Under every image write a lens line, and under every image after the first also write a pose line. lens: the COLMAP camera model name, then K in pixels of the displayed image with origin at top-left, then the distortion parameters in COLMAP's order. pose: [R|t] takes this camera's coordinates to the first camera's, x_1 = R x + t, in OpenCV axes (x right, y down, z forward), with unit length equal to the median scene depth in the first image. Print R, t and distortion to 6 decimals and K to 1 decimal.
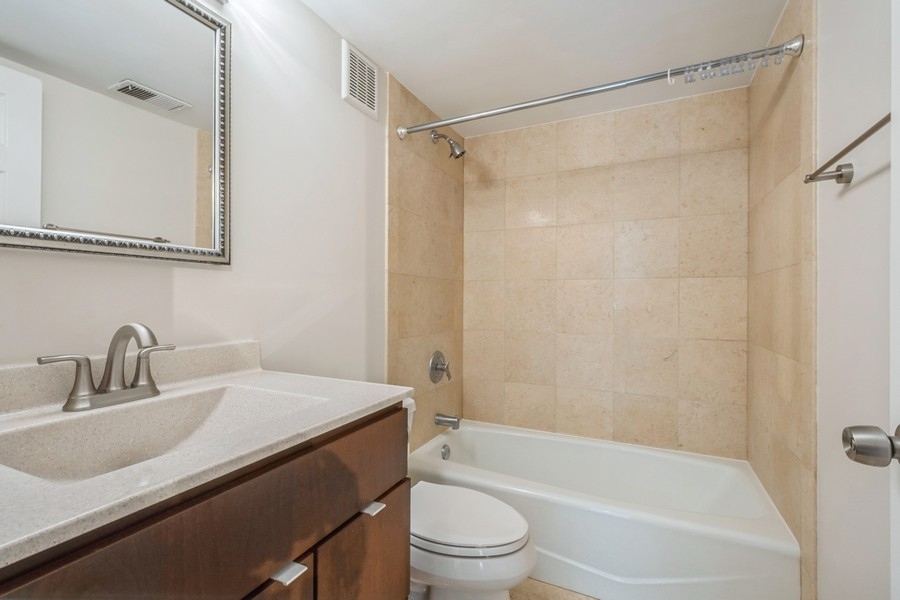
lens RADIAL K [[399.1, 0, 460.9], [0, 399.1, 302.0], [0, 0, 1]] dist [-0.001960, -0.000449]
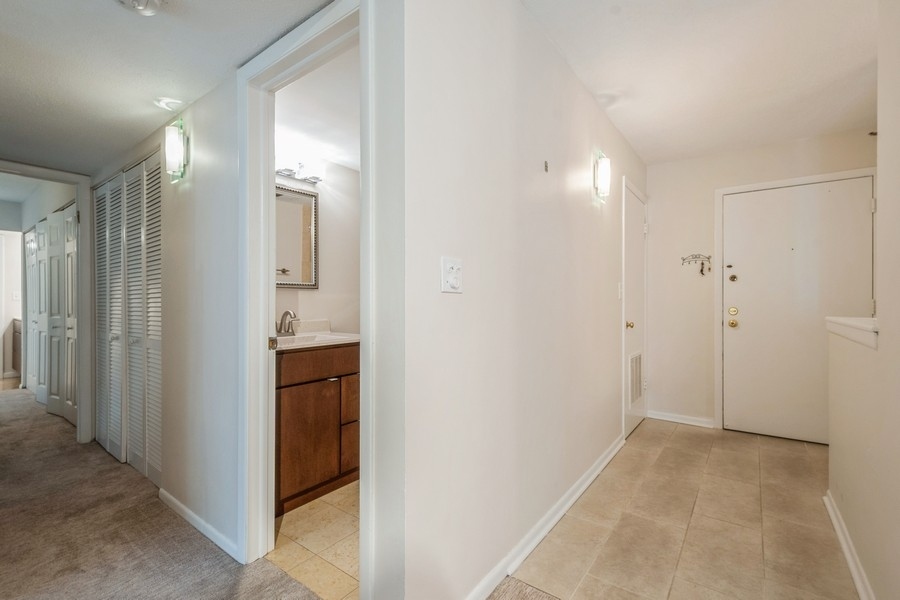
lens RADIAL K [[399.1, 0, 460.9], [0, 399.1, 302.0], [0, 0, 1]] dist [-0.001960, -0.000449]
pose [[0.981764, -0.002628, -0.190085, 0.974318], [0.002159, 0.999994, -0.002673, 0.000155], [0.190091, 0.002214, 0.981764, -1.615420]]
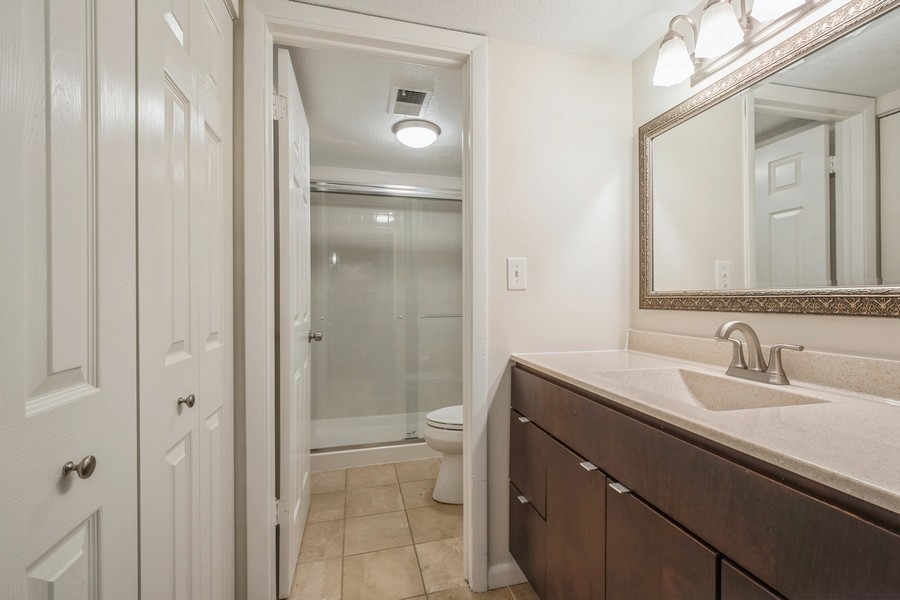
lens RADIAL K [[399.1, 0, 460.9], [0, 399.1, 302.0], [0, 0, 1]] dist [-0.001960, -0.000449]
pose [[-0.761620, -0.001111, -0.648023, 0.669860], [-0.003606, 0.999990, 0.002524, -0.003360], [0.648014, 0.004259, -0.761617, 1.238342]]
